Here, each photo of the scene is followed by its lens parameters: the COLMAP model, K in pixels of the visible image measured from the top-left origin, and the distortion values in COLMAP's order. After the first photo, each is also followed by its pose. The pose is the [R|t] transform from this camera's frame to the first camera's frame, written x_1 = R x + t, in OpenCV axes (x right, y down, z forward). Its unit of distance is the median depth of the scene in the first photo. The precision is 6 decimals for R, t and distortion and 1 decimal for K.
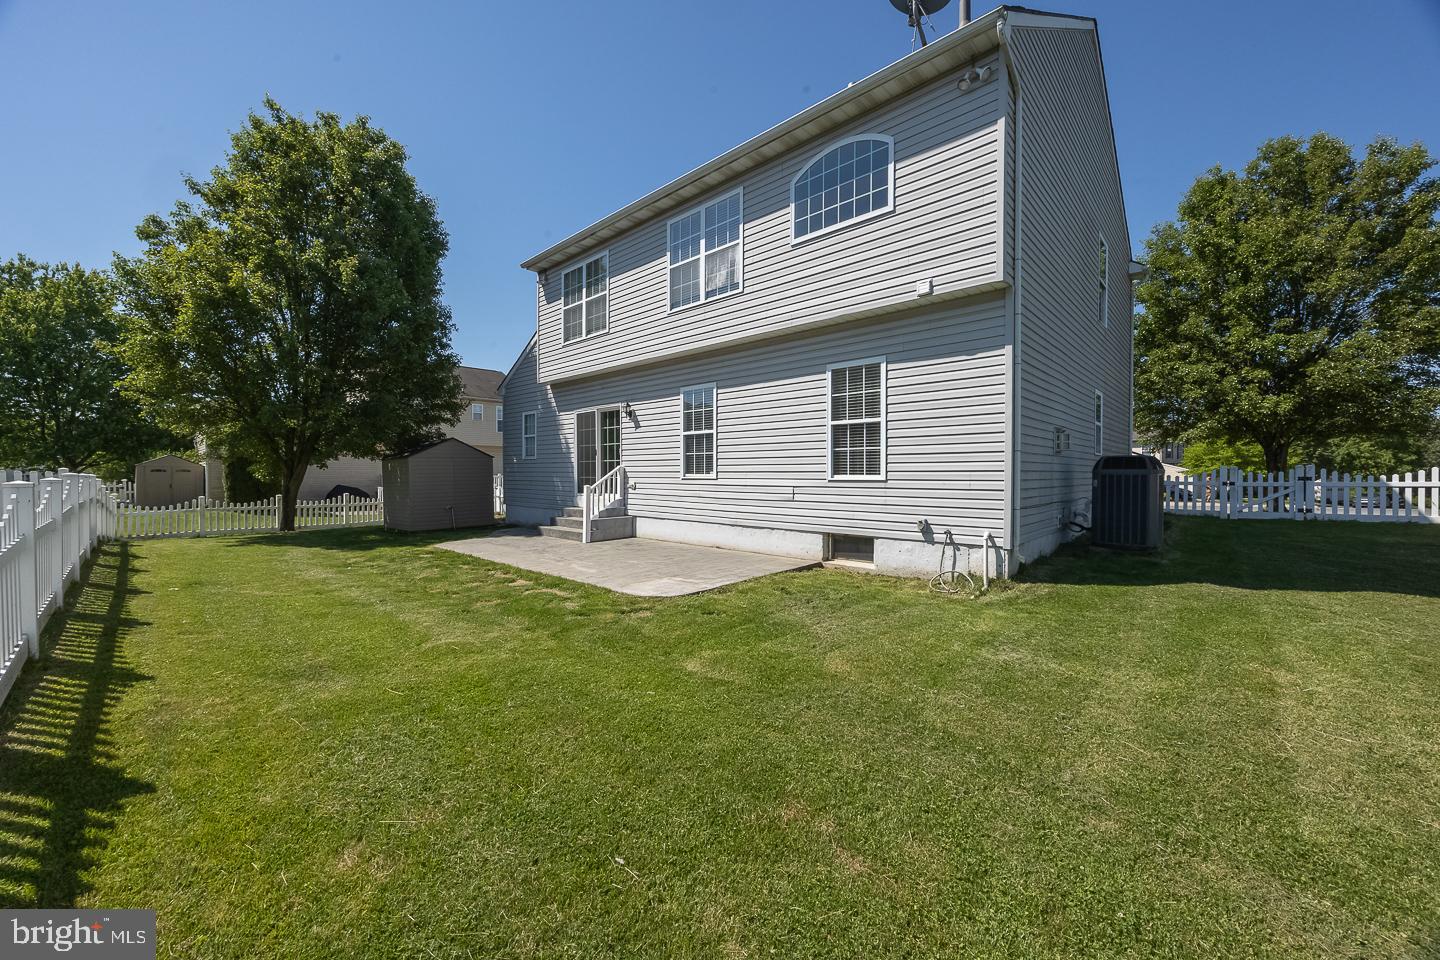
lens RADIAL K [[558.7, 0, 731.8], [0, 558.7, 485.7], [0, 0, 1]] dist [-0.005416, -0.000056]
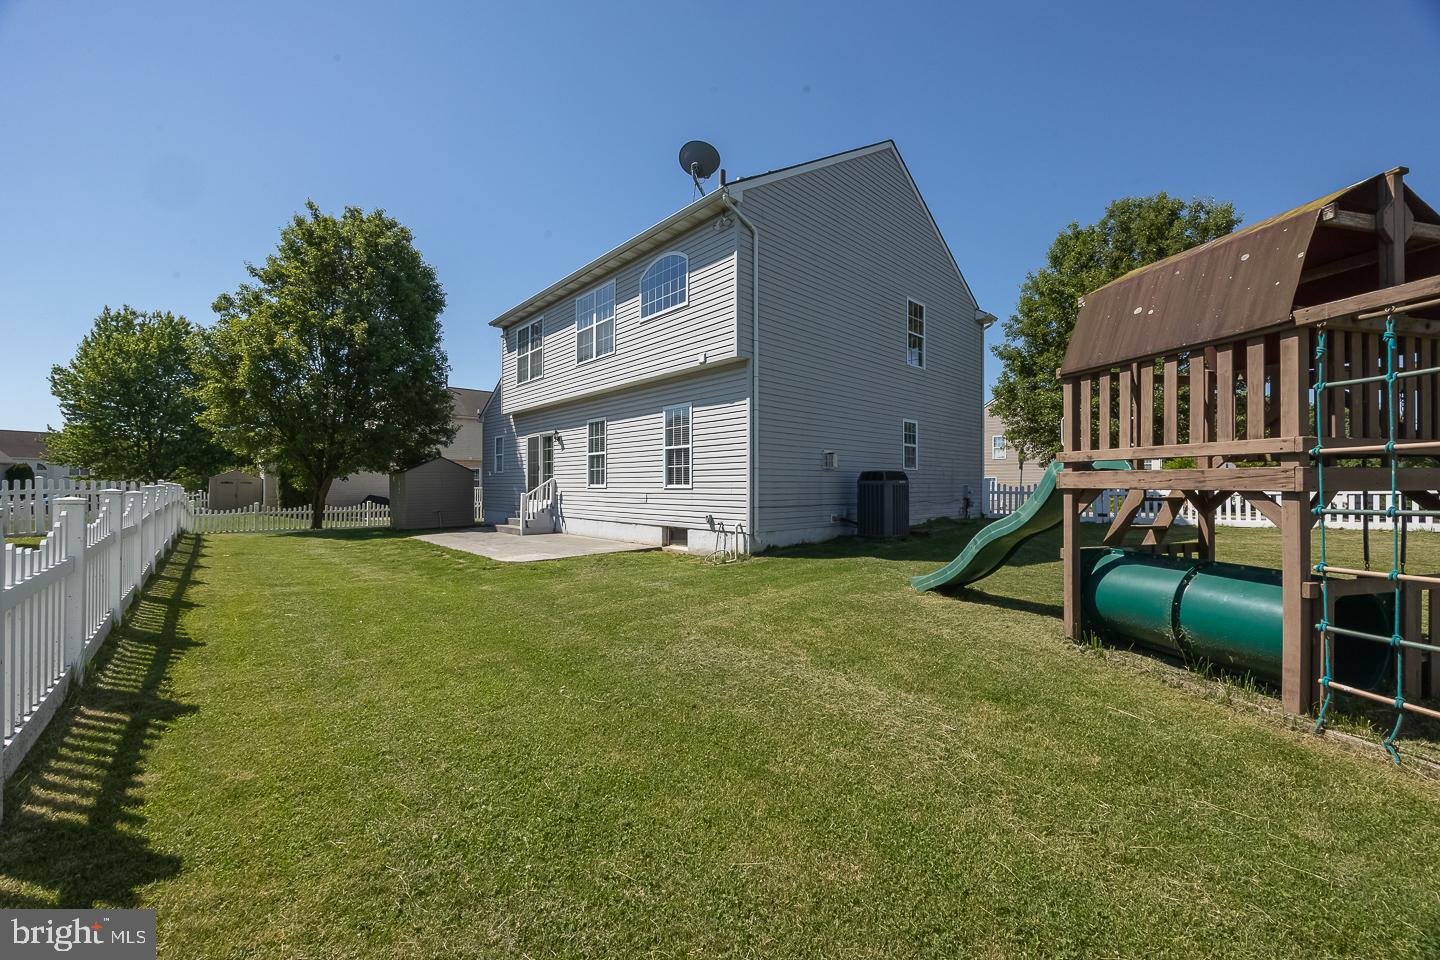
lens RADIAL K [[558.7, 0, 730.9], [0, 558.7, 484.1], [0, 0, 1]] dist [-0.005416, -0.000056]
pose [[0.997578, -0.000461, -0.069555, 0.311551], [-0.001289, 0.999684, -0.025106, 0.010361], [0.069545, 0.025134, 0.997262, -0.279740]]
